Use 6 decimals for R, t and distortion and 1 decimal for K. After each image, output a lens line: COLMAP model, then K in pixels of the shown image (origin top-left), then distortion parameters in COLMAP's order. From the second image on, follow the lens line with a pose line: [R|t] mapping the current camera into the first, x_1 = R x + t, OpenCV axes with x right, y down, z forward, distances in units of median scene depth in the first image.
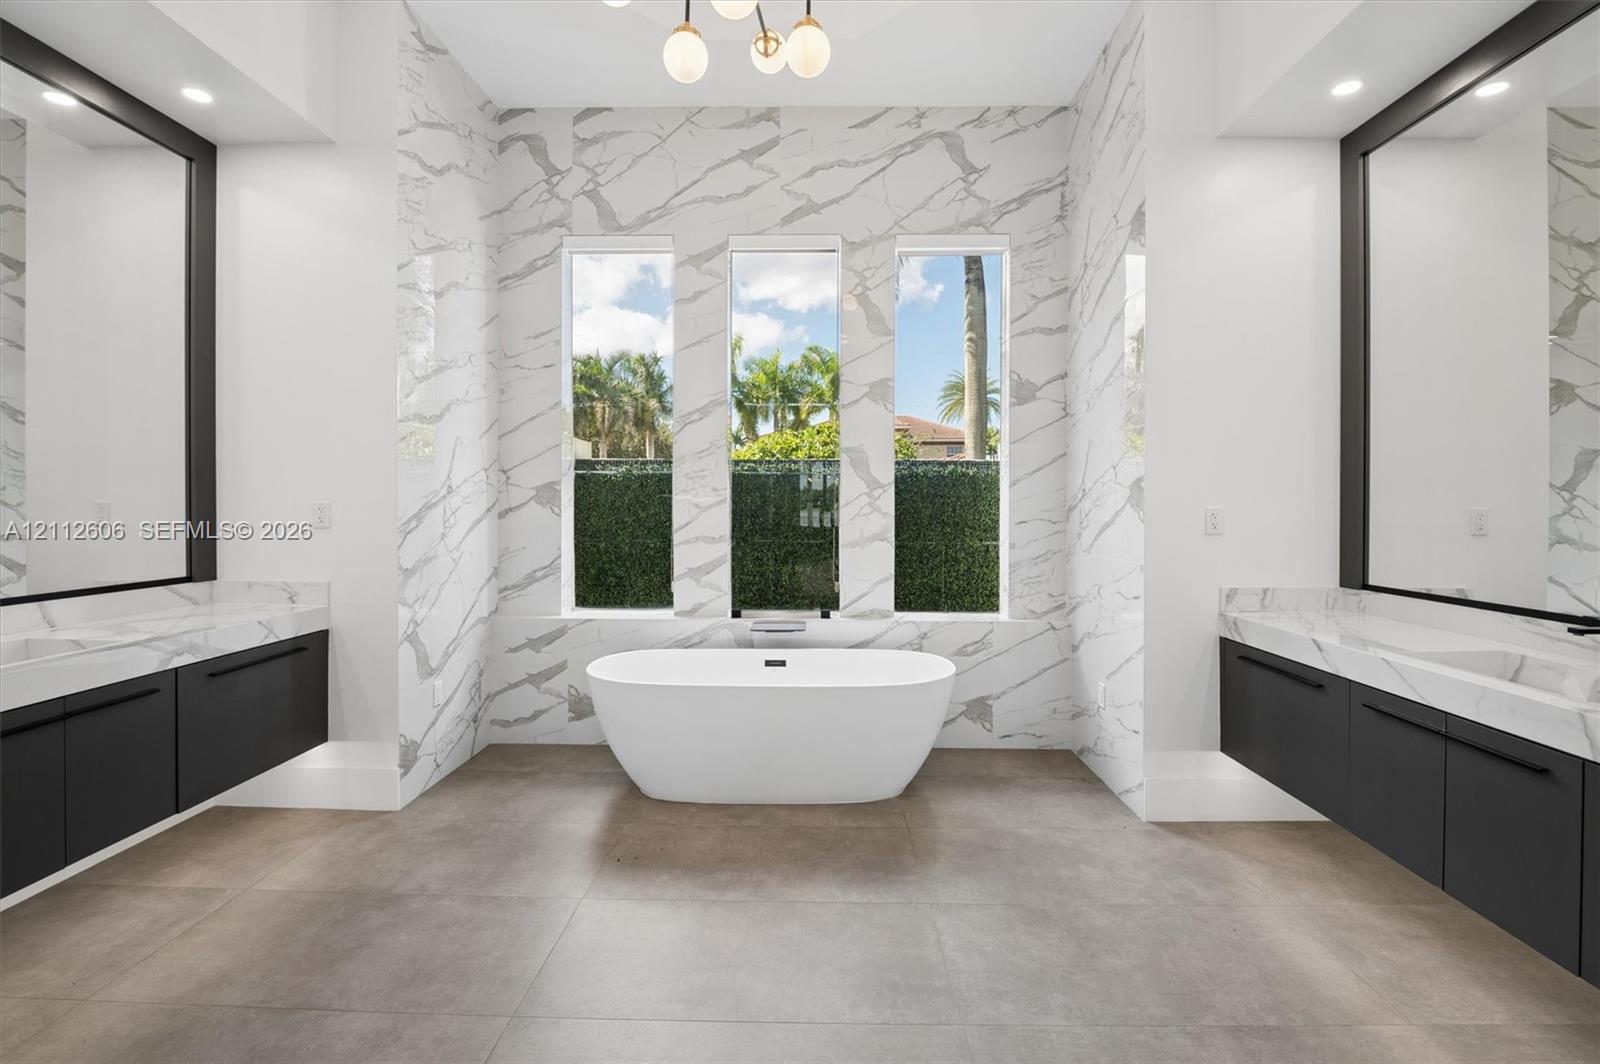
lens RADIAL K [[748.1, 0, 794.2], [0, 748.1, 514.1], [0, 0, 1]] dist [-0.011043, -0.003359]
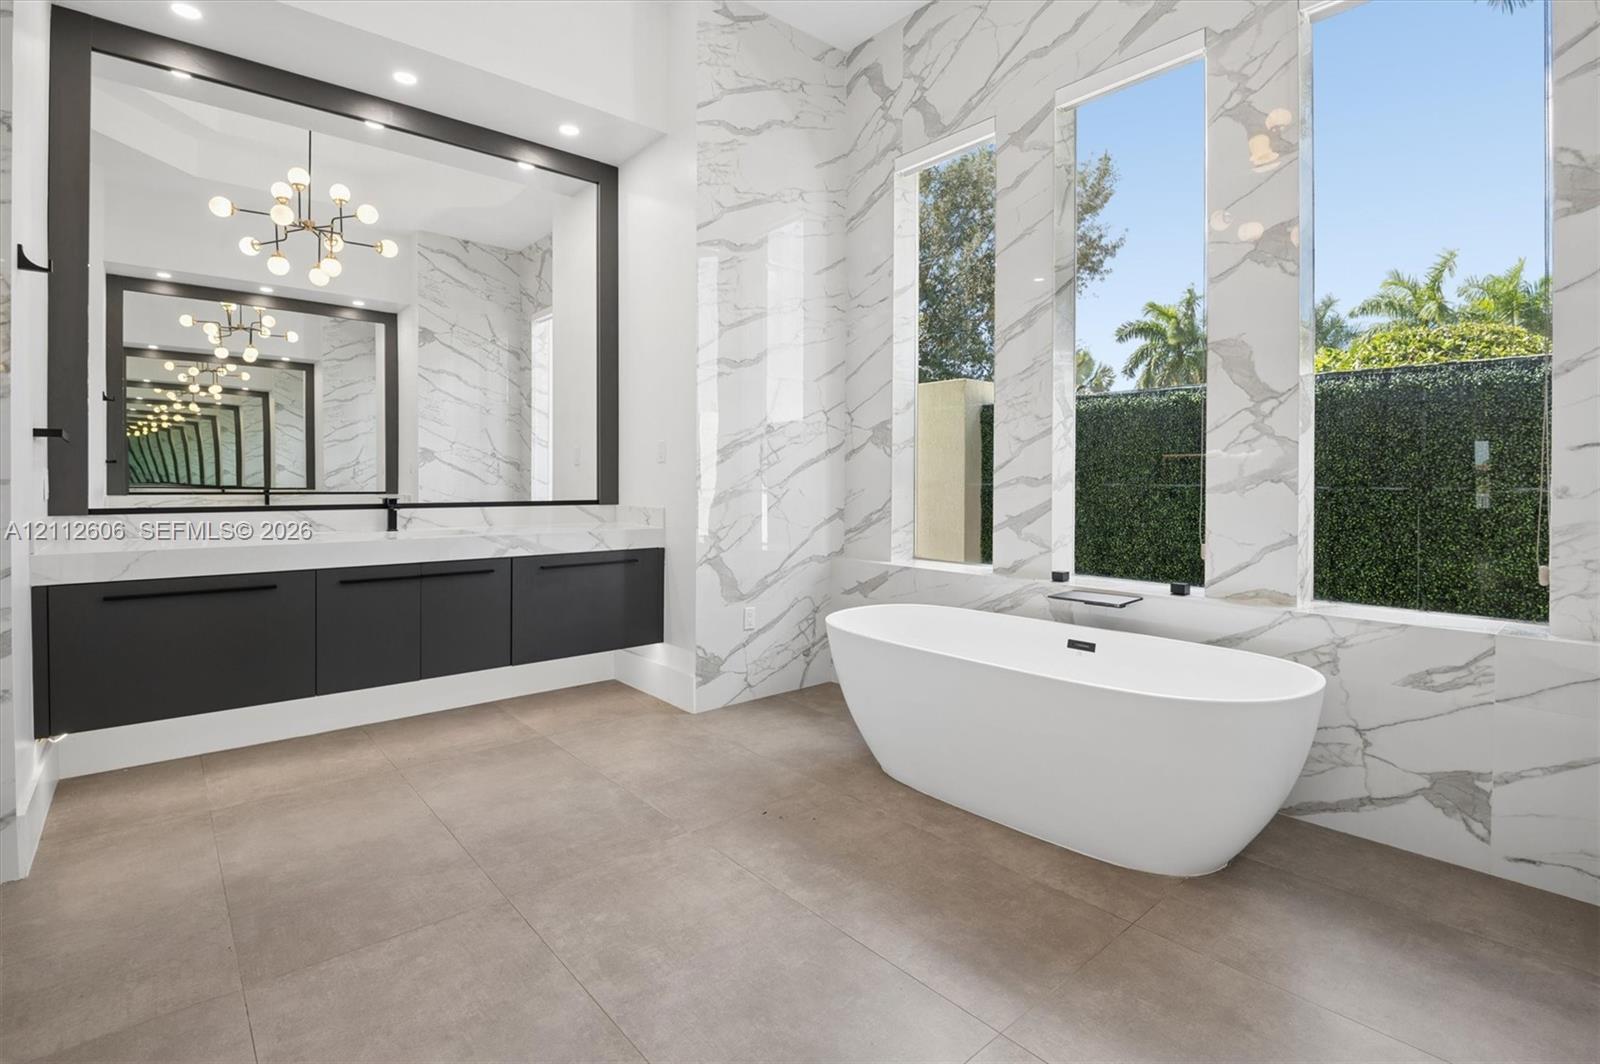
lens RADIAL K [[748.1, 0, 802.1], [0, 748.1, 493.2], [0, 0, 1]] dist [-0.011043, -0.003359]
pose [[0.674366, 0.011775, -0.738303, 0.341222], [-0.012421, 0.999912, 0.004602, 0.050757], [0.738293, 0.006067, 0.674453, 0.307004]]
